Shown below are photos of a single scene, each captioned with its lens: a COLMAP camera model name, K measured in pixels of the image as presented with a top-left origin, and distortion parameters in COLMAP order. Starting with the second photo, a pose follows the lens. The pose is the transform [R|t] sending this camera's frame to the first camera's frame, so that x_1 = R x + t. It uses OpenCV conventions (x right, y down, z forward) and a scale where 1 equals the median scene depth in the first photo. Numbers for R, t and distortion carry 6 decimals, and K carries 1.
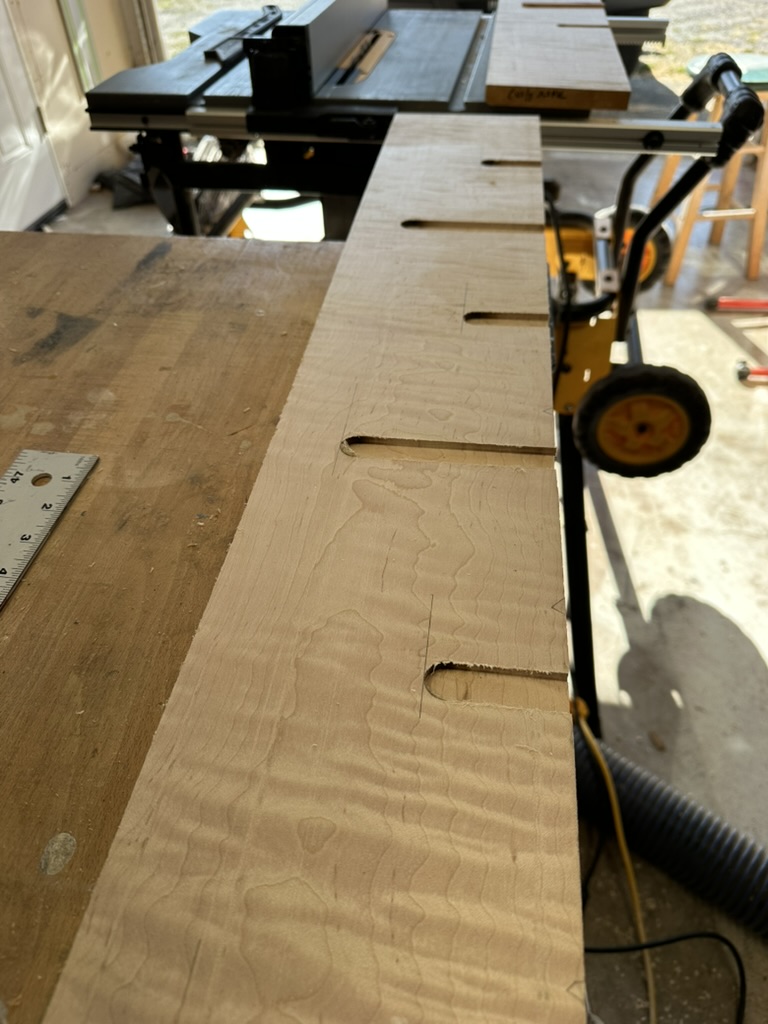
lens RADIAL K [[719.3, 0, 380.6], [0, 719.3, 505.0], [0, 0, 1]] dist [0.006928, -0.012891]
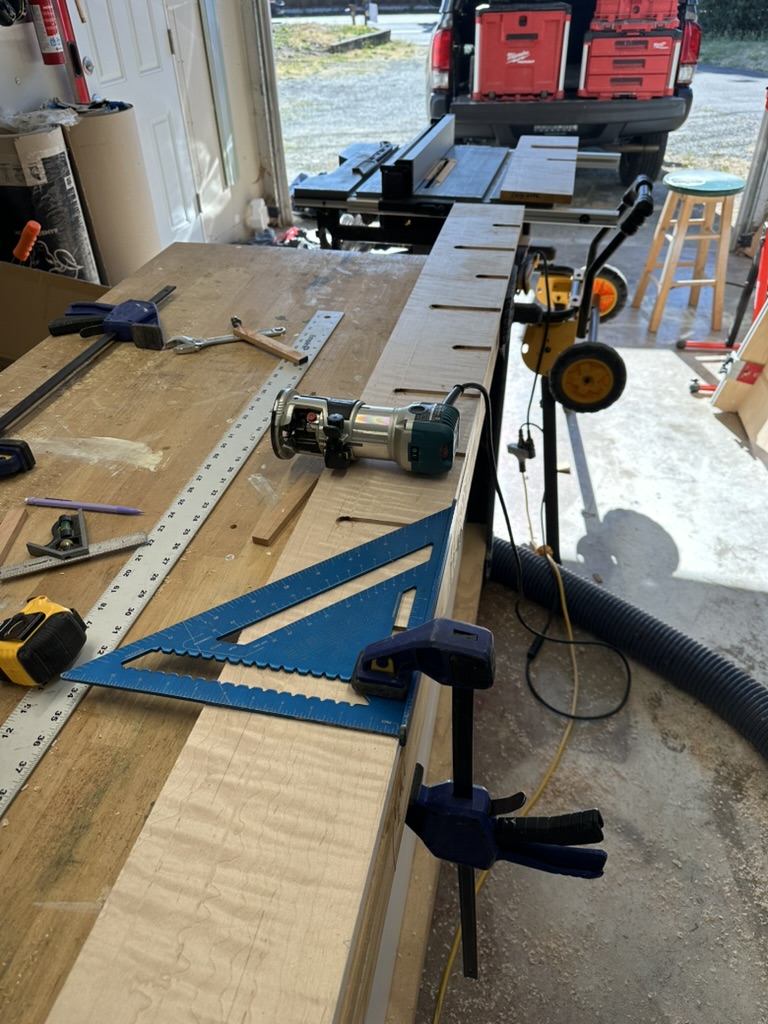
lens RADIAL K [[719.3, 0, 384.4], [0, 719.3, 516.4], [0, 0, 1]] dist [0.006928, -0.012891]
pose [[0.996841, 0.052944, -0.059211, -0.006103], [-0.058165, 0.994220, -0.090243, 0.361635], [0.054091, 0.093402, 0.994158, -0.646271]]
